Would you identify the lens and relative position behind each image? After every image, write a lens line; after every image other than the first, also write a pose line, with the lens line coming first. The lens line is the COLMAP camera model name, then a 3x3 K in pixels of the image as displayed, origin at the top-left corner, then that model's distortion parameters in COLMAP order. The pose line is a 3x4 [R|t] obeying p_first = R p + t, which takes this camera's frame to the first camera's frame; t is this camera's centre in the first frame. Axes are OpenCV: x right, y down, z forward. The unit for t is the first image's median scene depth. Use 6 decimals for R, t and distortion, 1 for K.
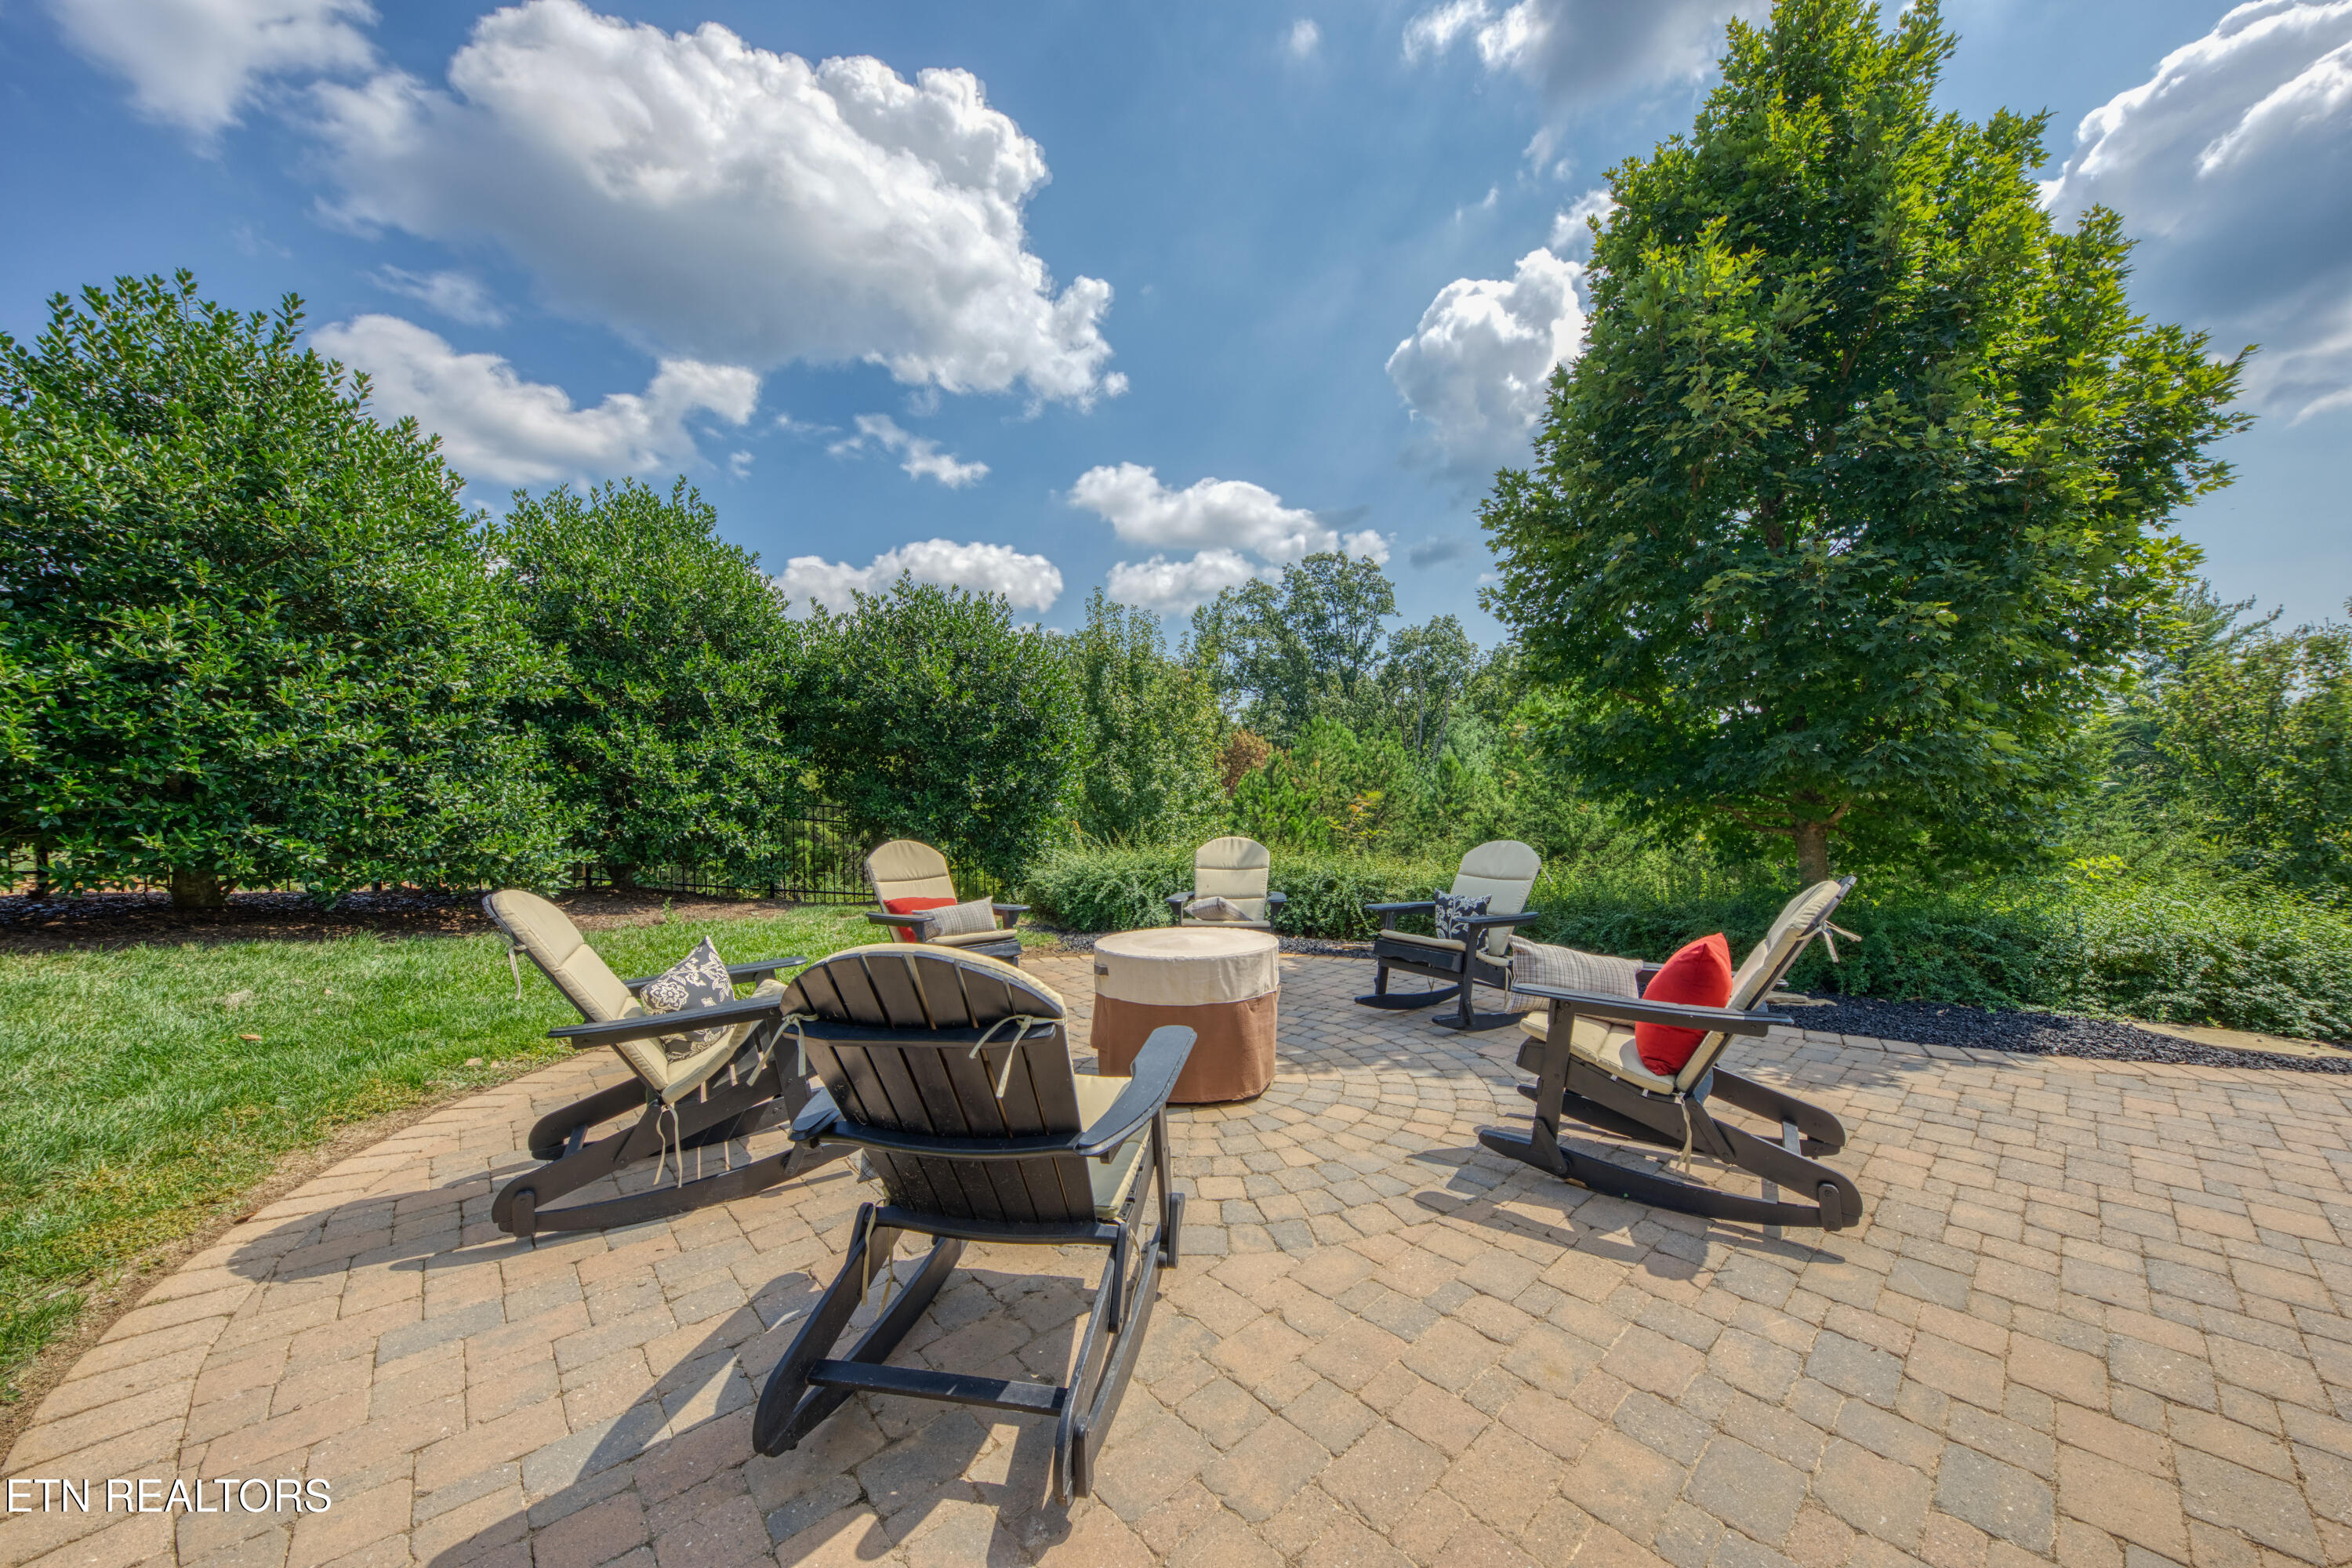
lens RADIAL K [[828.4, 0, 1172.9], [0, 828.4, 791.8], [0, 0, 1]] dist [-0.004682, -0.002044]
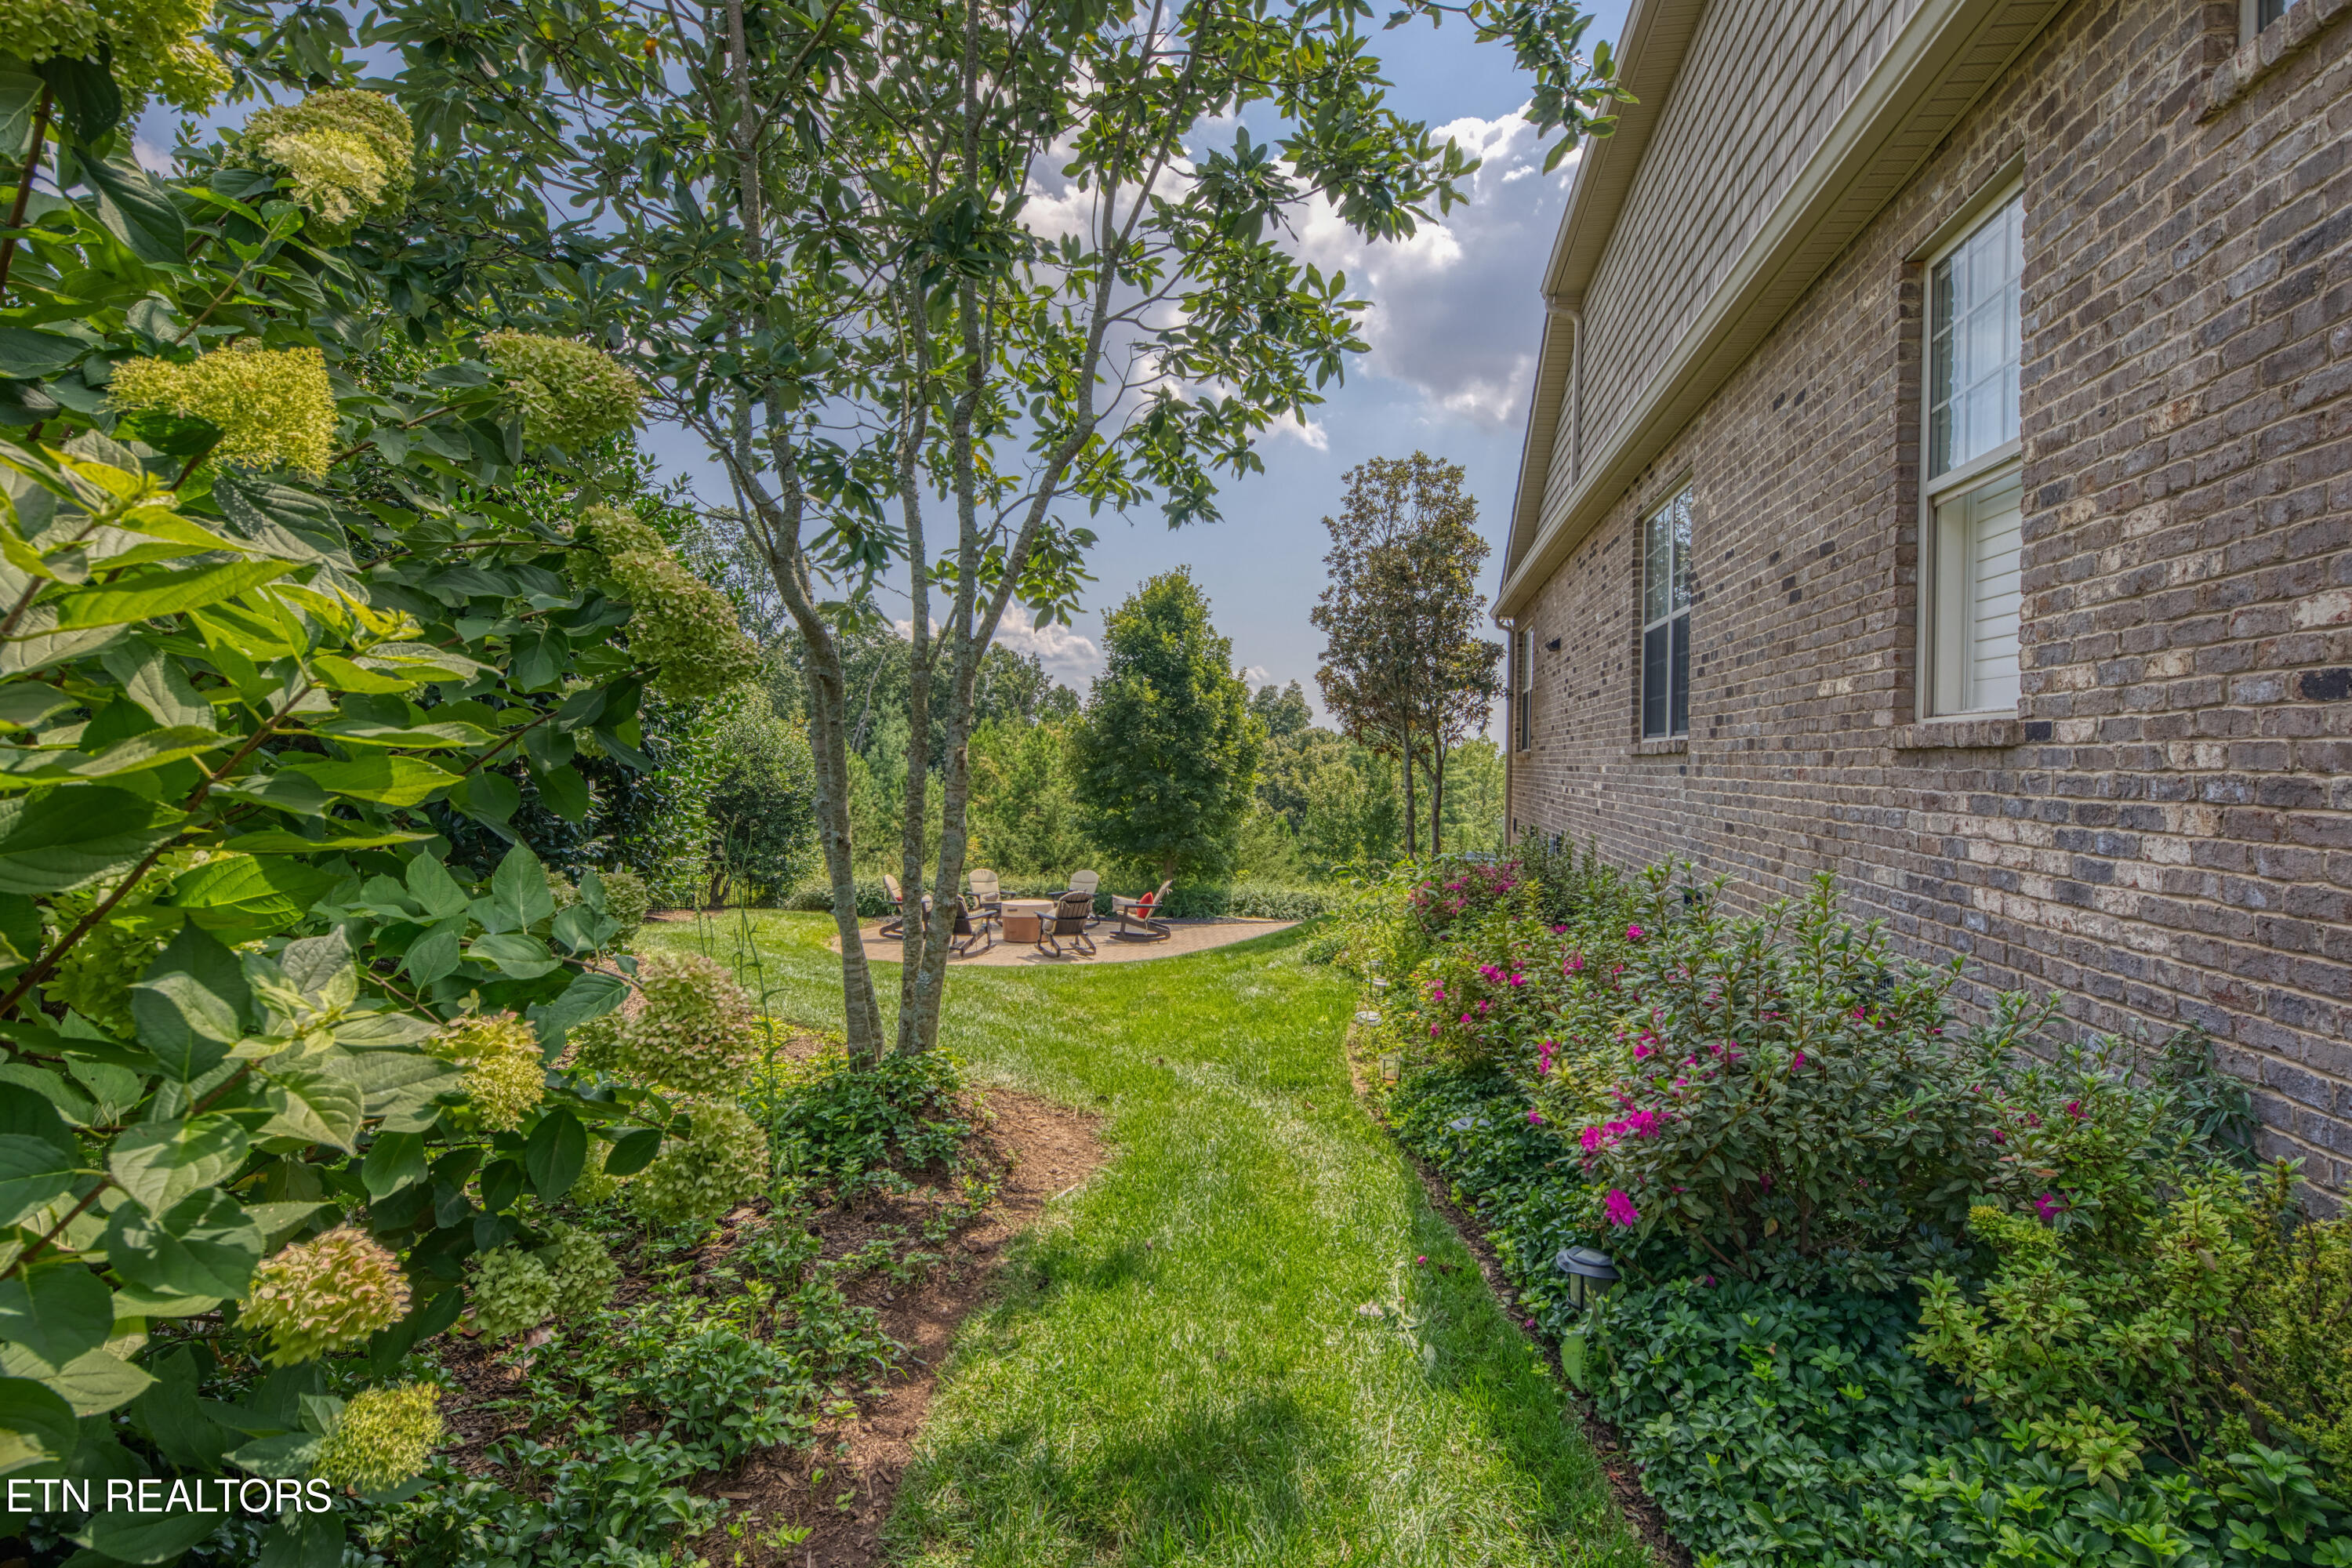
lens RADIAL K [[1127.6, 0, 1174.3], [0, 1127.6, 780.6], [0, 0, 1]] dist [0.002610, -0.000784]
pose [[0.792404, 0.020538, 0.609650, -2.075644], [-0.025985, 0.999662, 0.000098, -0.311168], [-0.609442, -0.015919, 0.792671, -2.741305]]
